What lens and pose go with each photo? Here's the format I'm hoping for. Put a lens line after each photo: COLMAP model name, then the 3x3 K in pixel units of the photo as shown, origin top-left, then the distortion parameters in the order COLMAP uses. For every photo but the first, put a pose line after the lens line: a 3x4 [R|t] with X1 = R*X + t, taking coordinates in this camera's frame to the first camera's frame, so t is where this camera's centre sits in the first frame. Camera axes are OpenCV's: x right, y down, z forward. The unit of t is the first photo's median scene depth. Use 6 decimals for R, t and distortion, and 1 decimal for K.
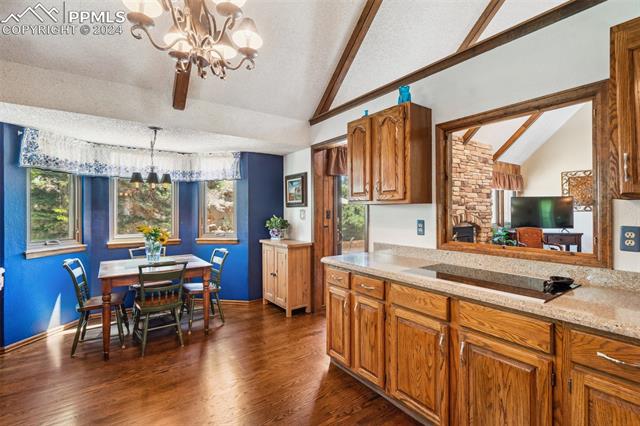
lens RADIAL K [[297.4, 0, 318.7], [0, 297.4, 212.3], [0, 0, 1]] dist [-0.001877, 0.000542]
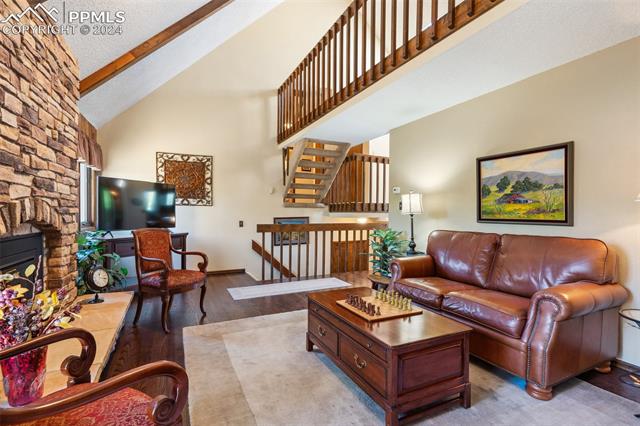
lens RADIAL K [[297.4, 0, 320.6], [0, 297.4, 213.6], [0, 0, 1]] dist [-0.001877, 0.000542]
pose [[0.160737, 0.001443, 0.986996, 0.180062], [-0.004767, 0.999988, -0.000685, 0.019418], [-0.986986, -0.004595, 0.160742, 0.549441]]
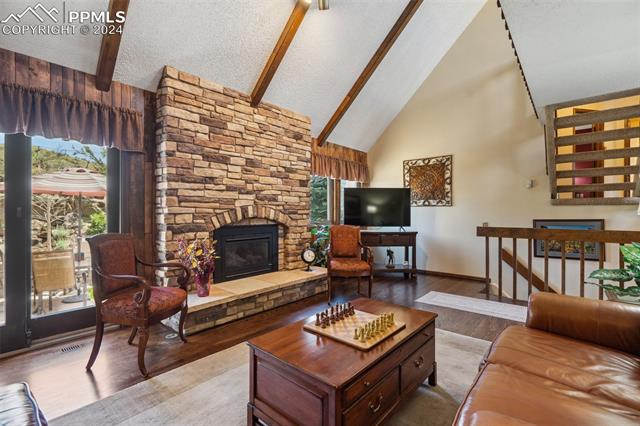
lens RADIAL K [[297.4, 0, 320.7], [0, 297.4, 209.1], [0, 0, 1]] dist [-0.001877, 0.000542]
pose [[0.968299, 0.006841, 0.249702, 0.429255], [-0.004170, 0.999928, -0.011223, 0.017315], [-0.249761, 0.009826, 0.968258, 0.265505]]
